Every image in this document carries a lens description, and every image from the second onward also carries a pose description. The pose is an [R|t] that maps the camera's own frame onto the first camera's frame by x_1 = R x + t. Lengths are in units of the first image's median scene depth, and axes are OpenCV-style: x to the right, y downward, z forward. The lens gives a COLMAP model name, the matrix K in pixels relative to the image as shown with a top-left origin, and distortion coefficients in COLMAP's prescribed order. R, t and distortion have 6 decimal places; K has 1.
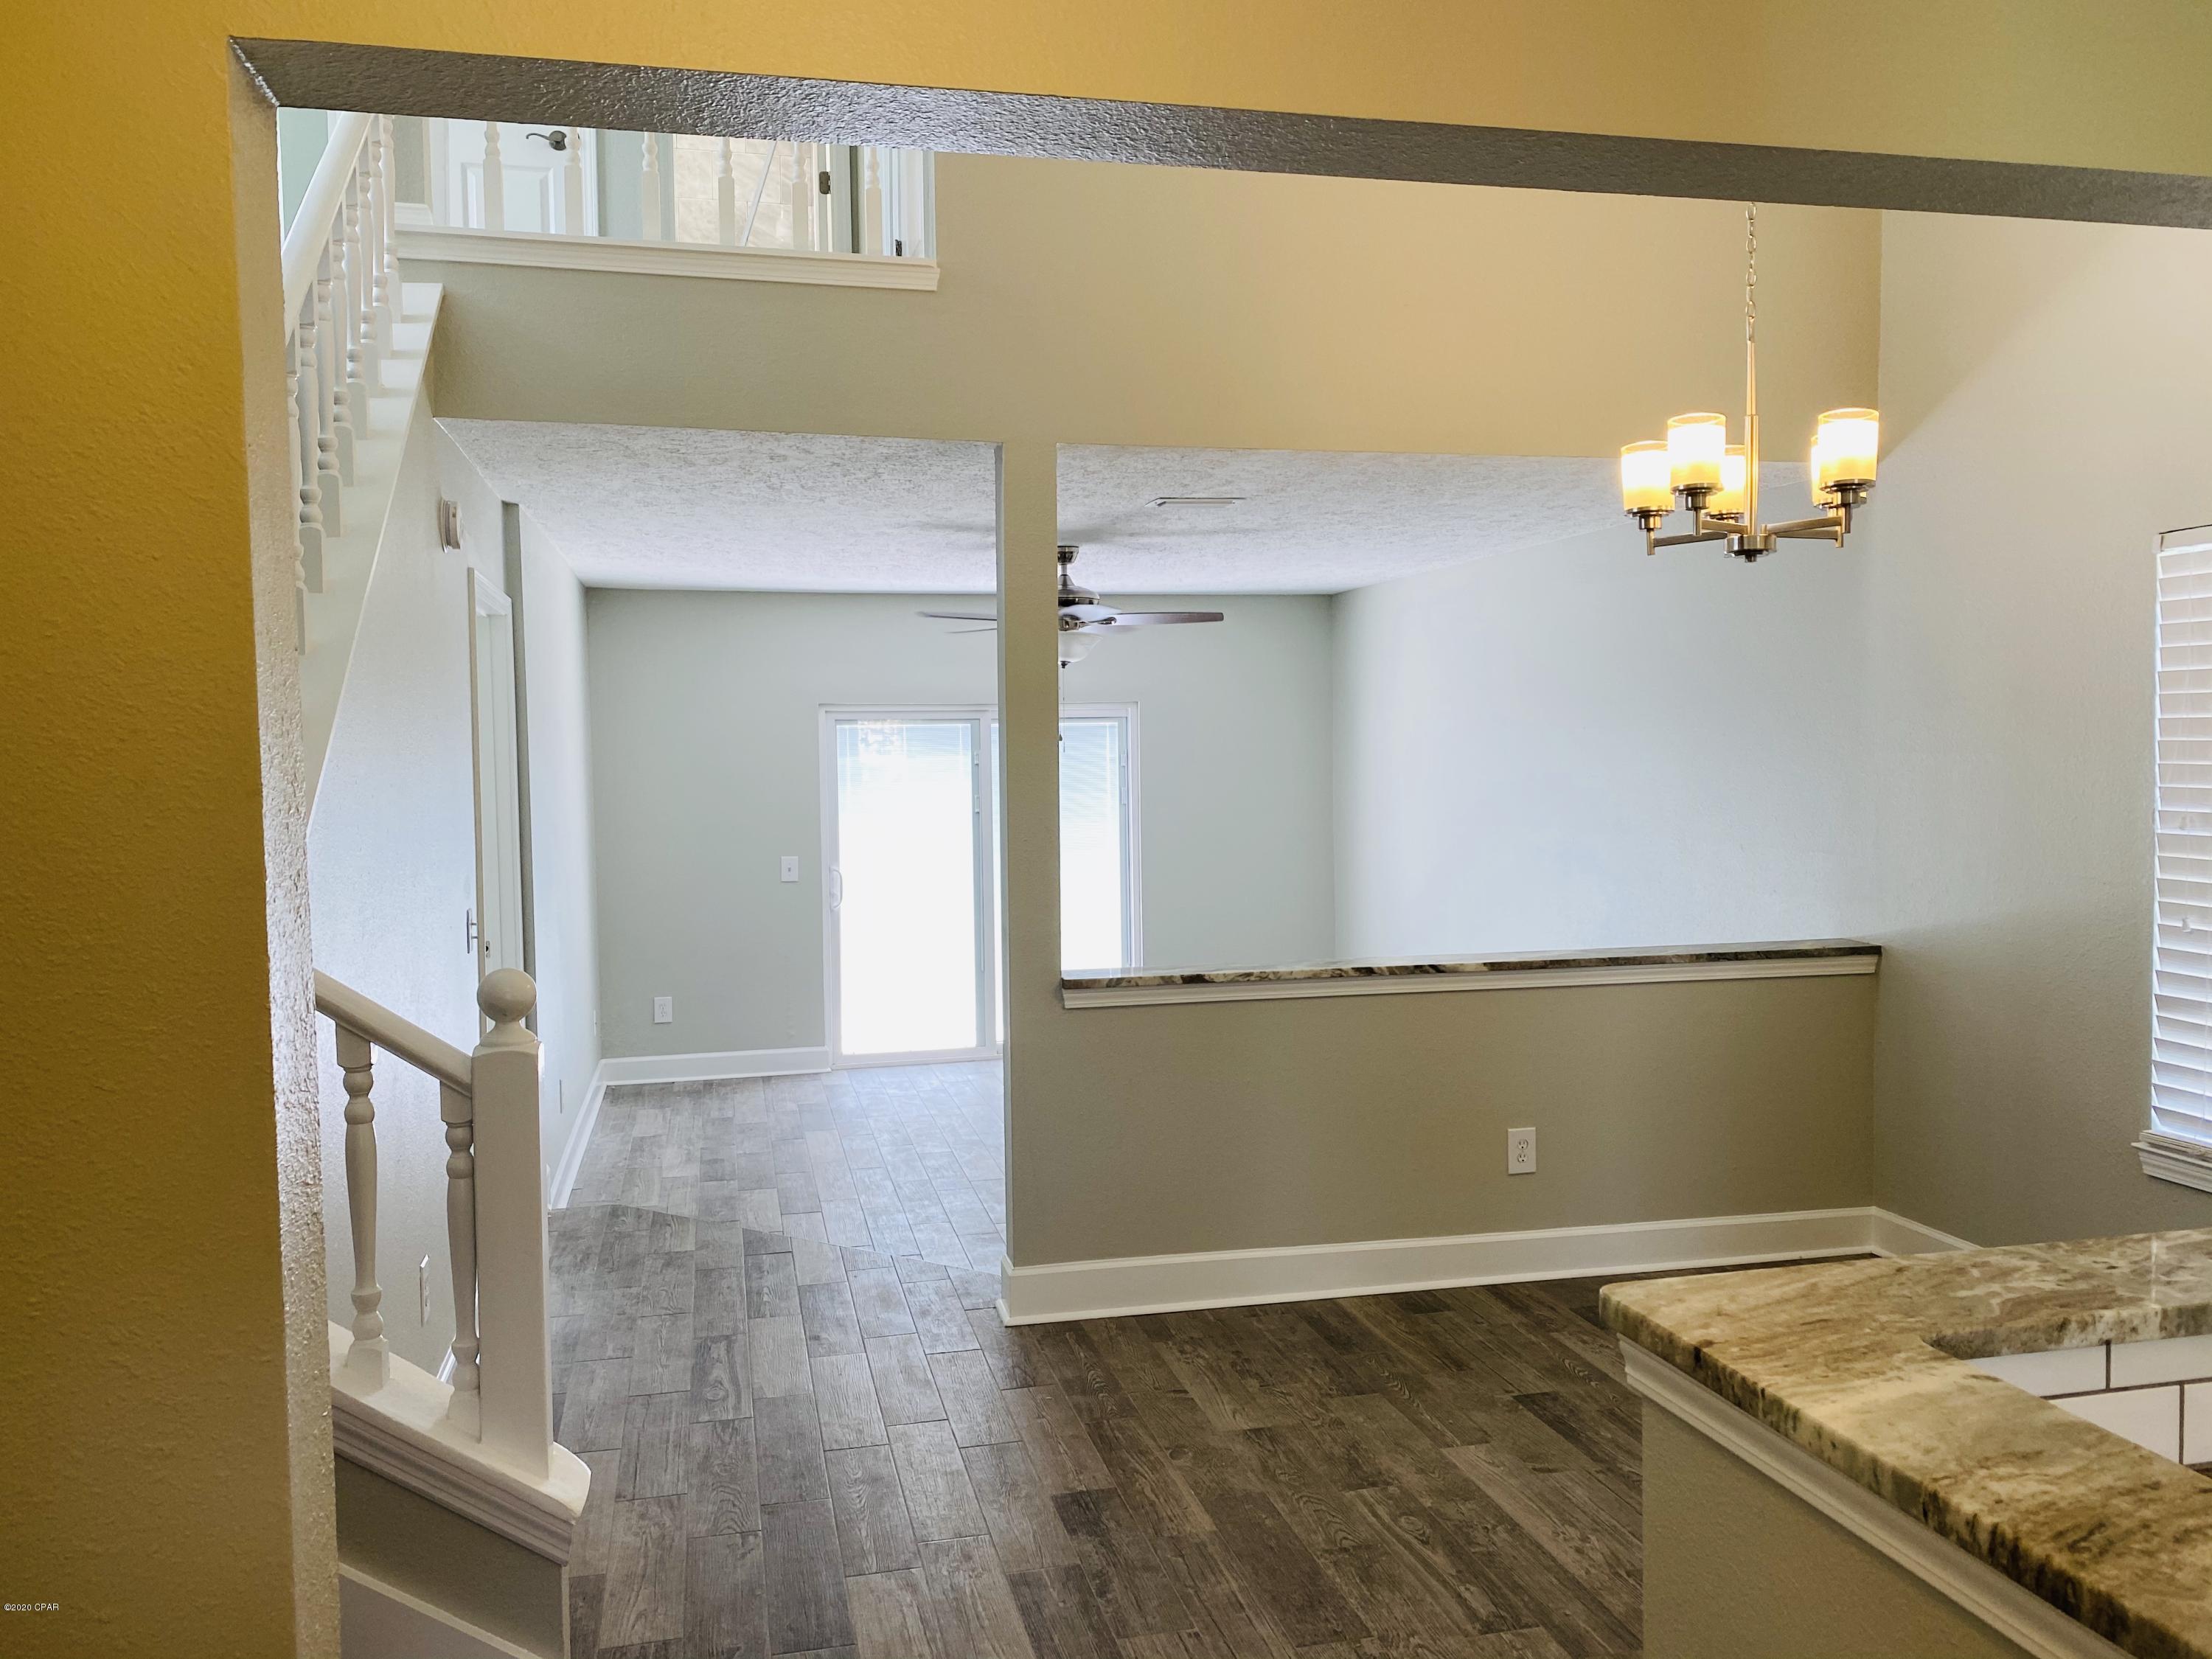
lens RADIAL K [[1669.0, 0, 1129.0], [0, 1669.0, 763.6], [0, 0, 1]] dist [0.056919, -0.070322]
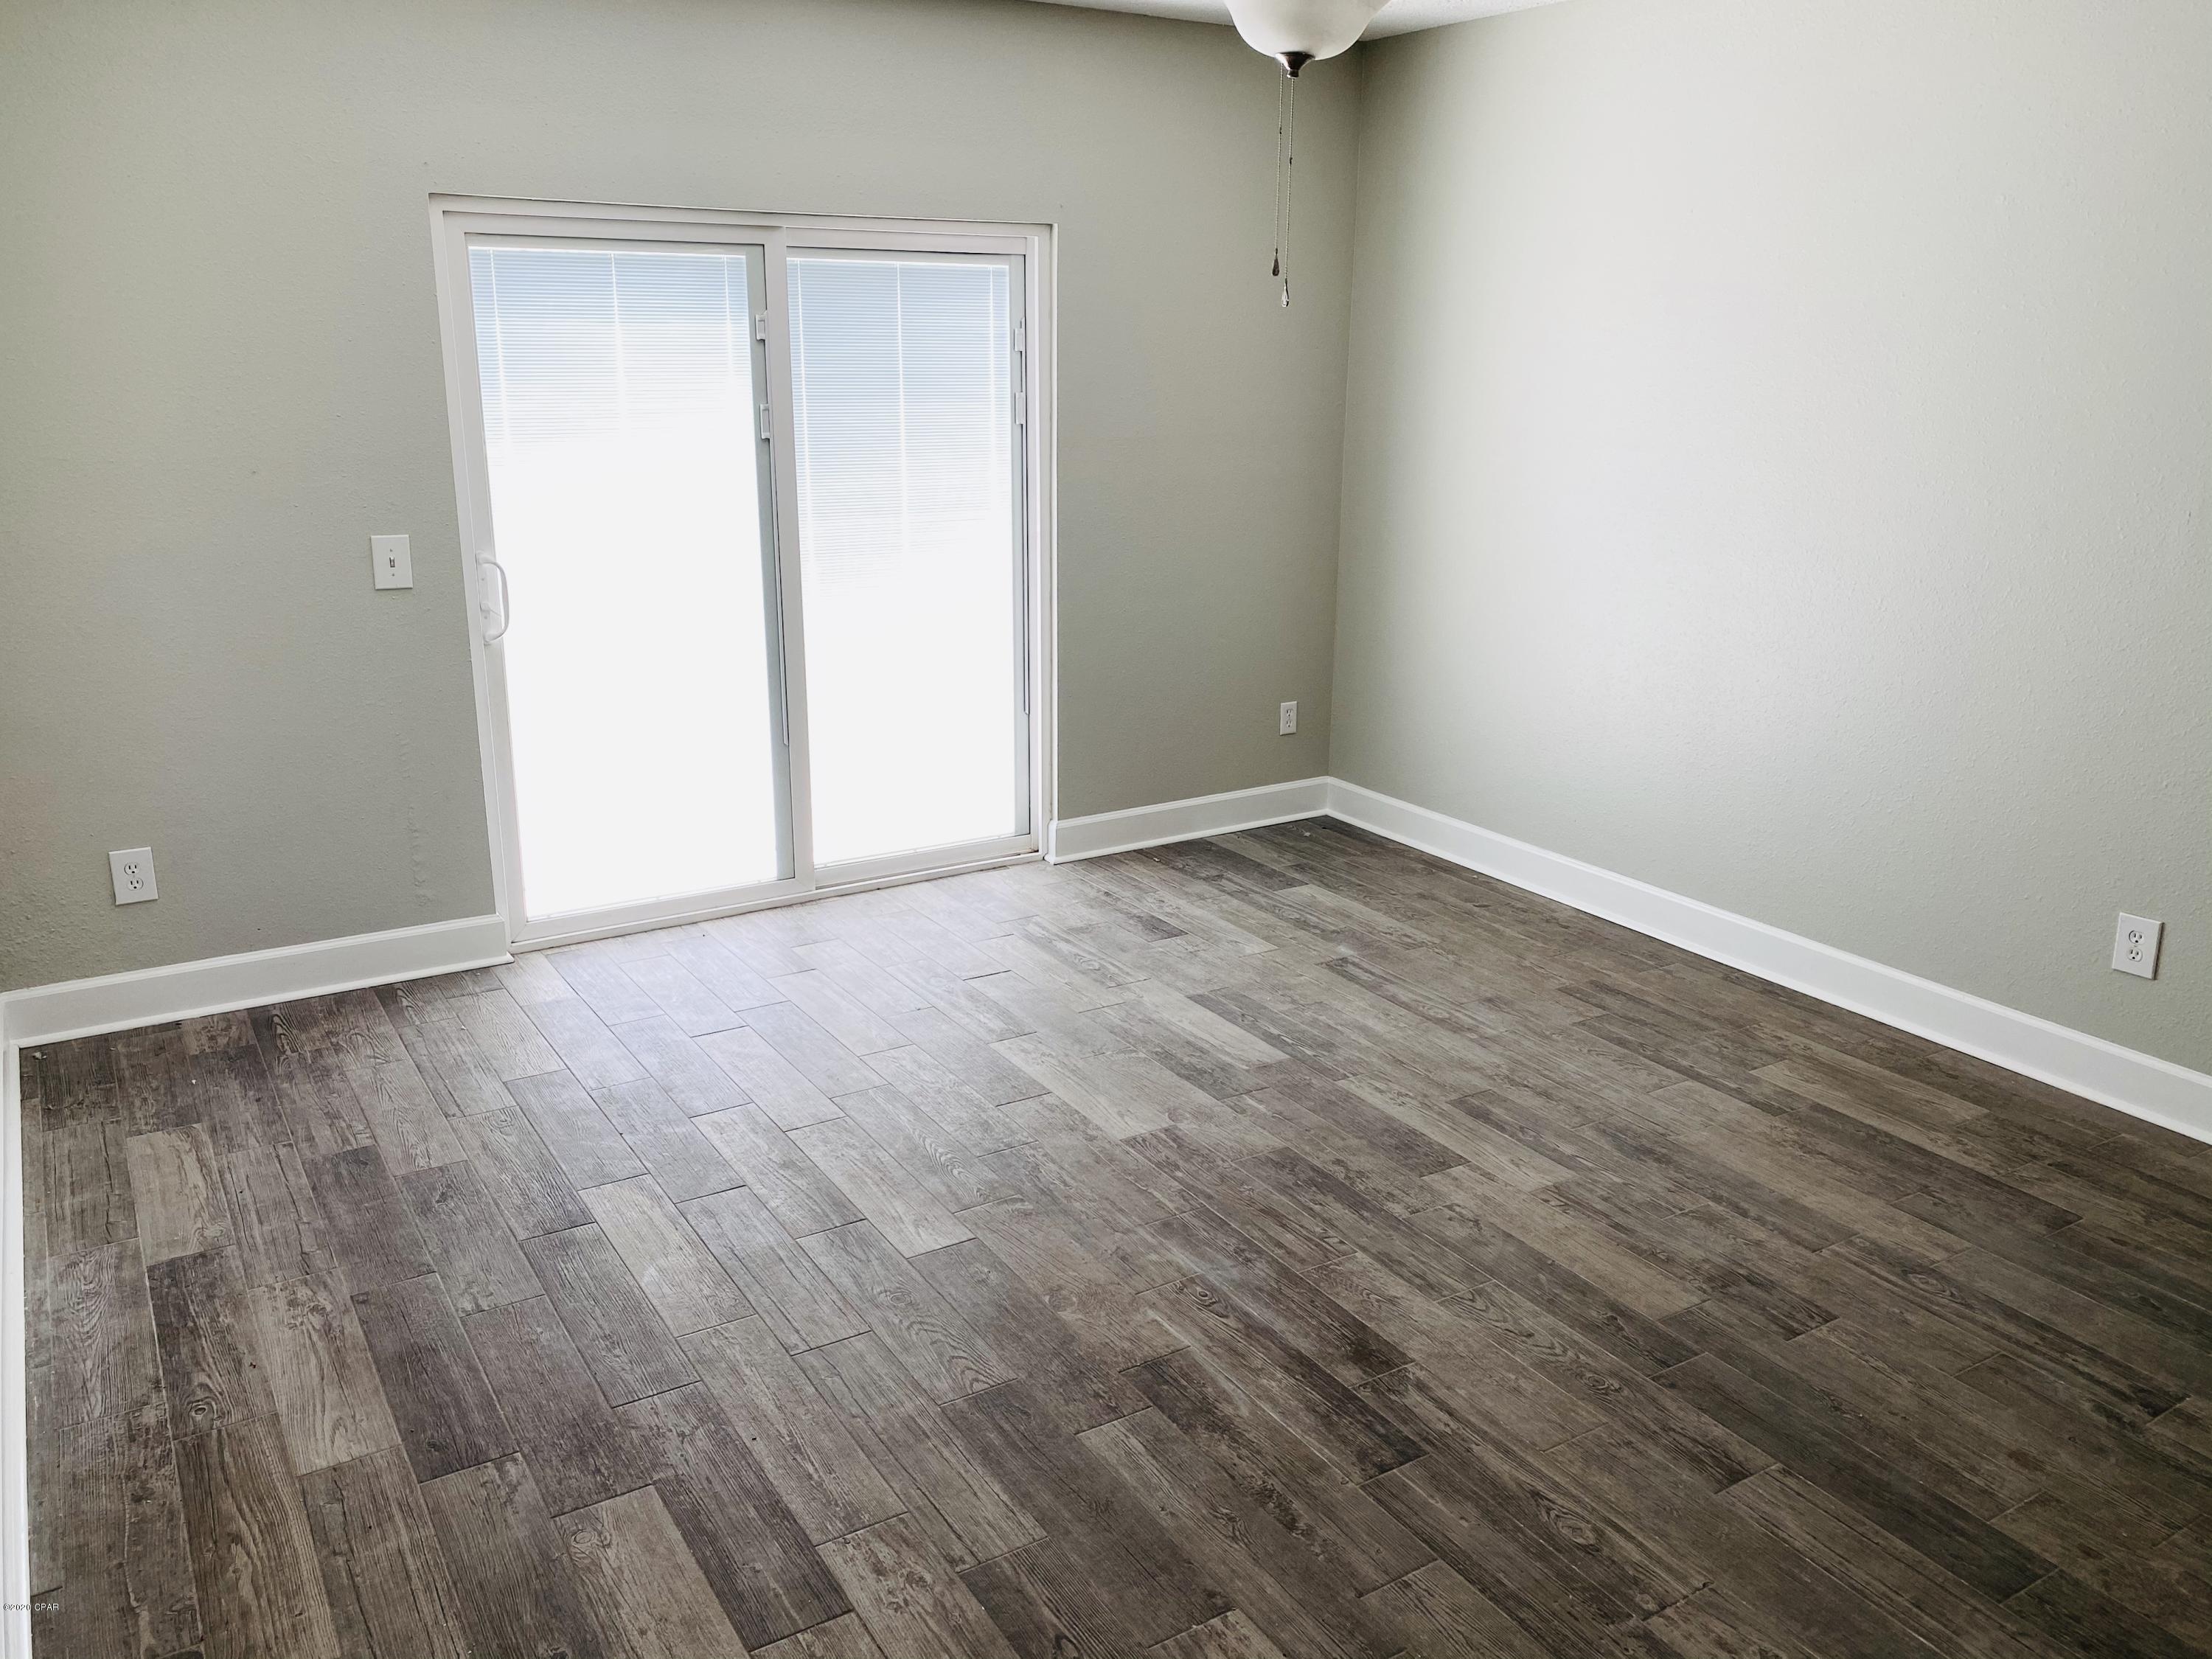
lens RADIAL K [[1669.0, 0, 1089.9], [0, 1669.0, 833.2], [0, 0, 1]] dist [0.056919, -0.070322]
pose [[0.951309, -0.062760, 0.301781, -0.221306], [-0.020423, 0.964068, 0.264871, 0.010326], [-0.307561, -0.258137, 0.915845, 0.662075]]
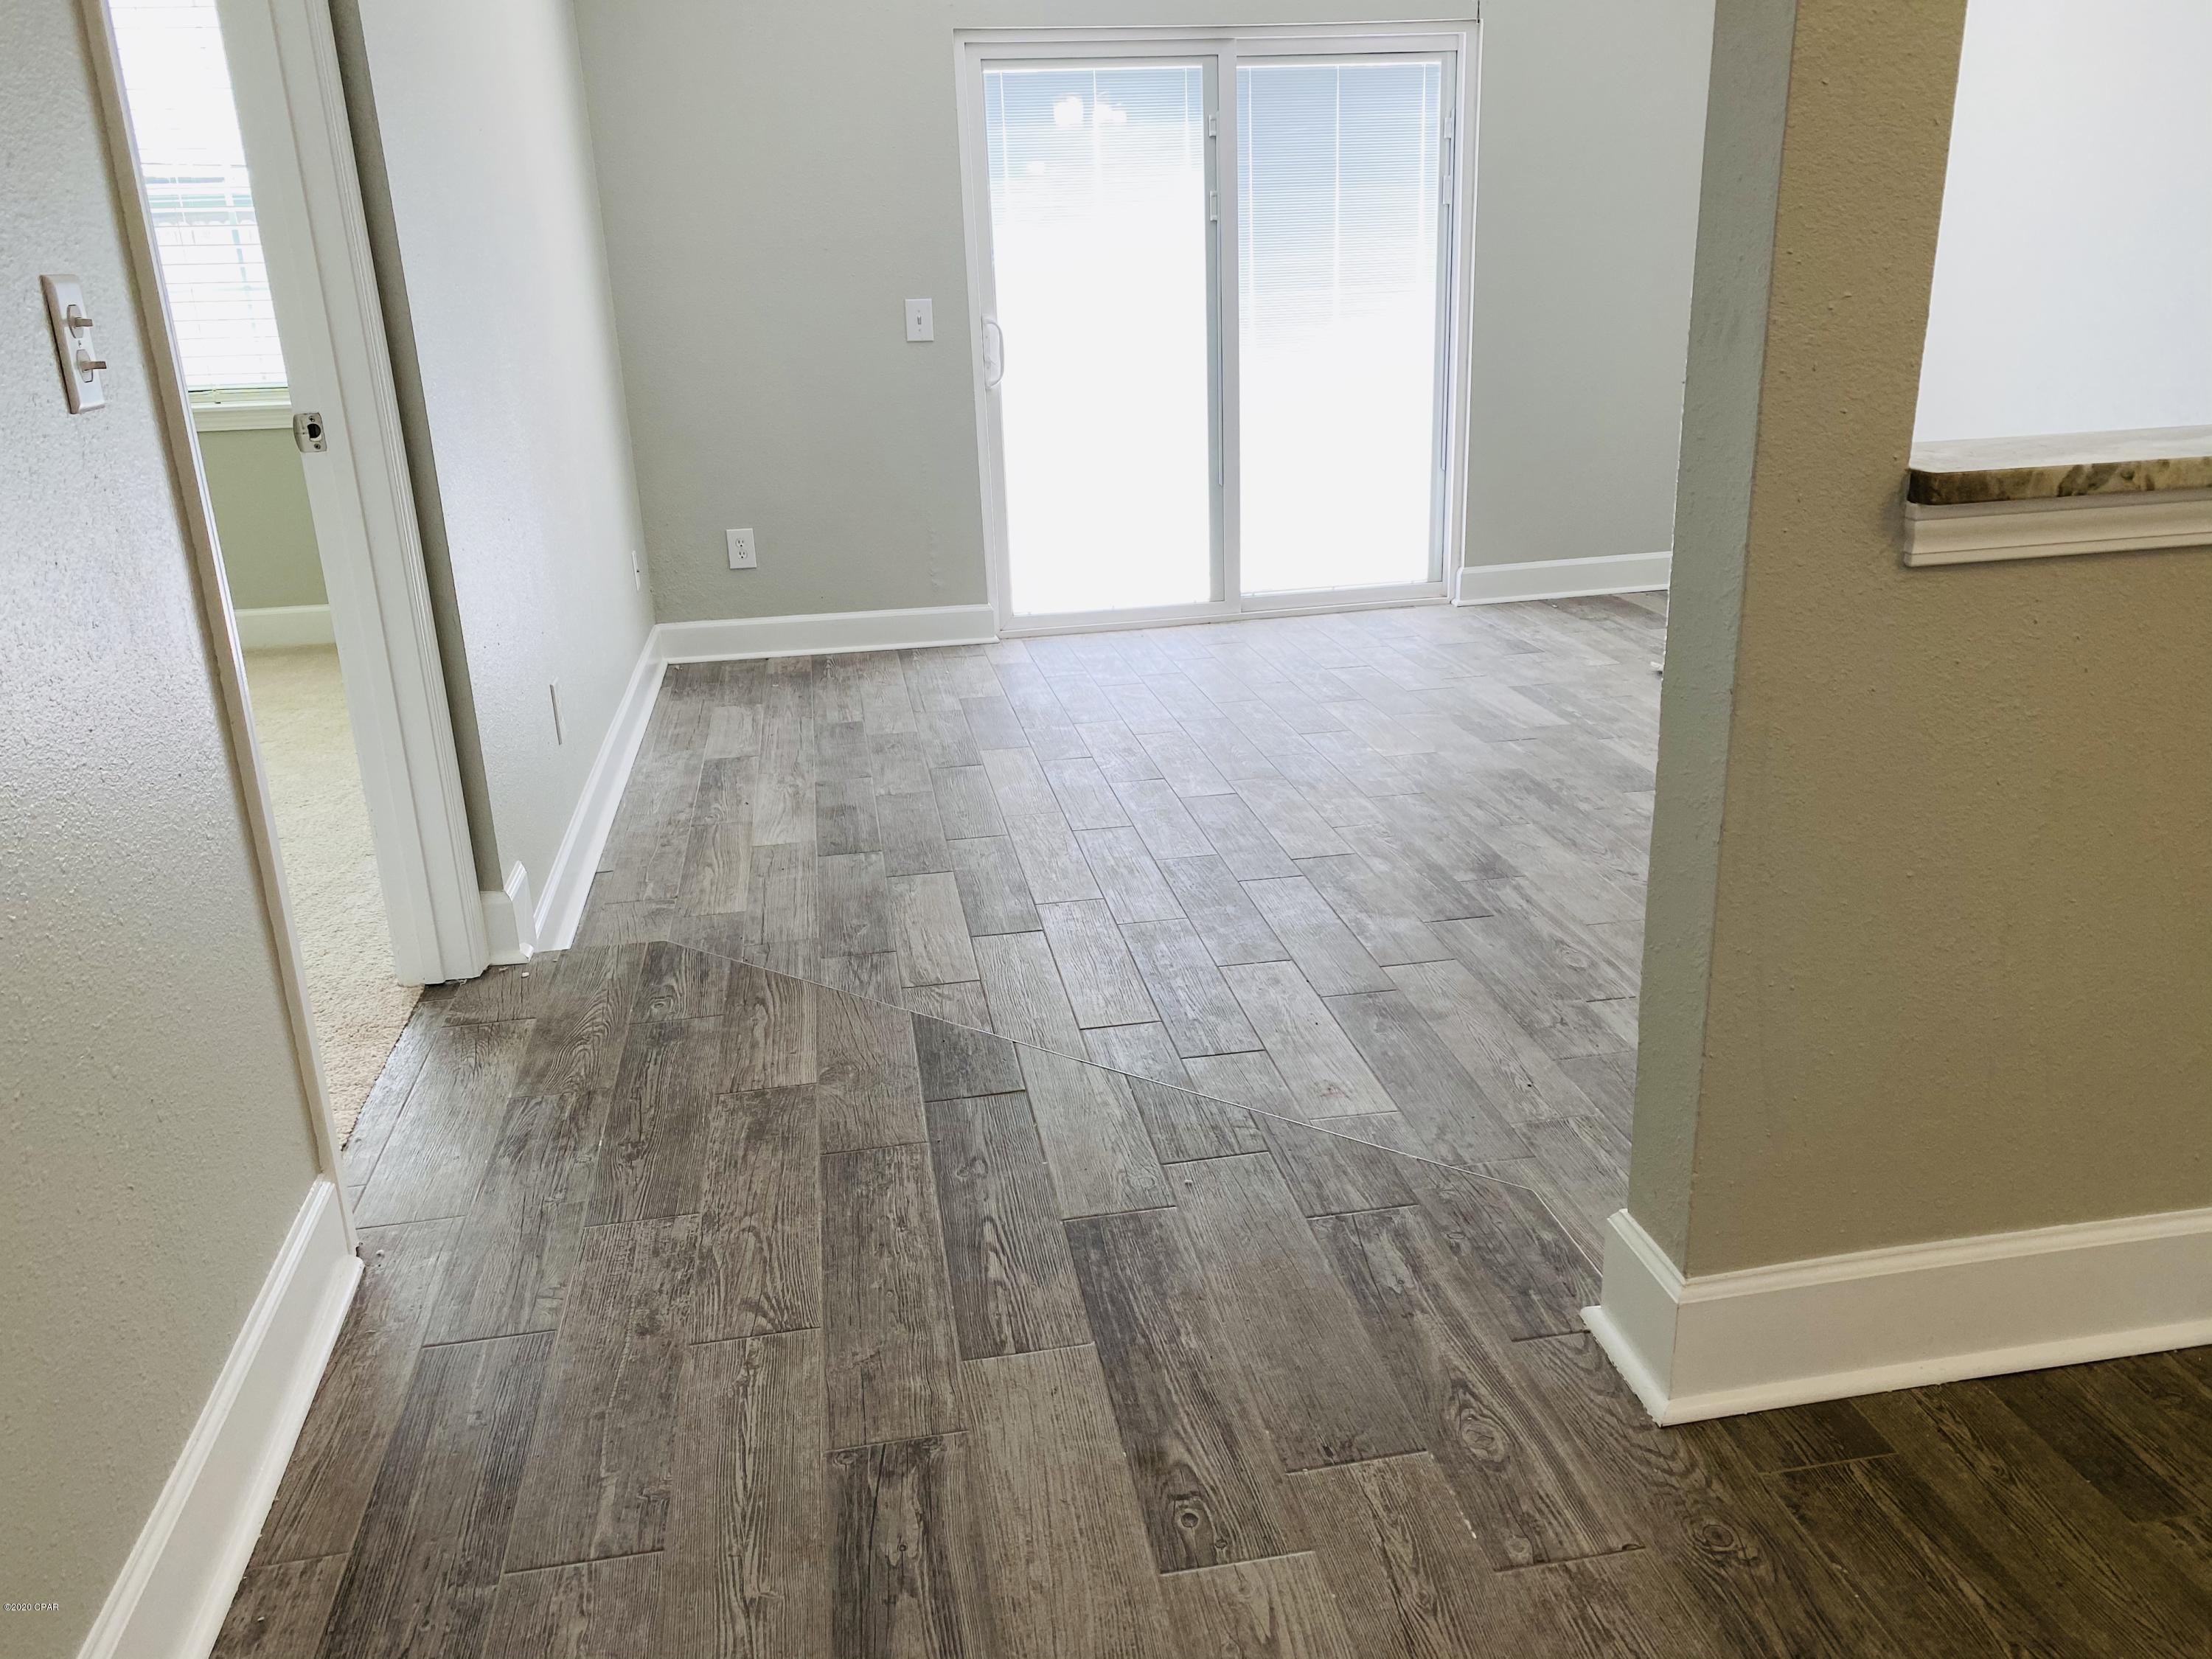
lens RADIAL K [[1669.0, 0, 1122.4], [0, 1669.0, 837.0], [0, 0, 1]] dist [0.056919, -0.070322]
pose [[0.997903, 0.003080, -0.064658, -0.117034], [0.017667, 0.947984, 0.317827, 0.064825], [0.062273, -0.318303, 0.945941, 0.477682]]
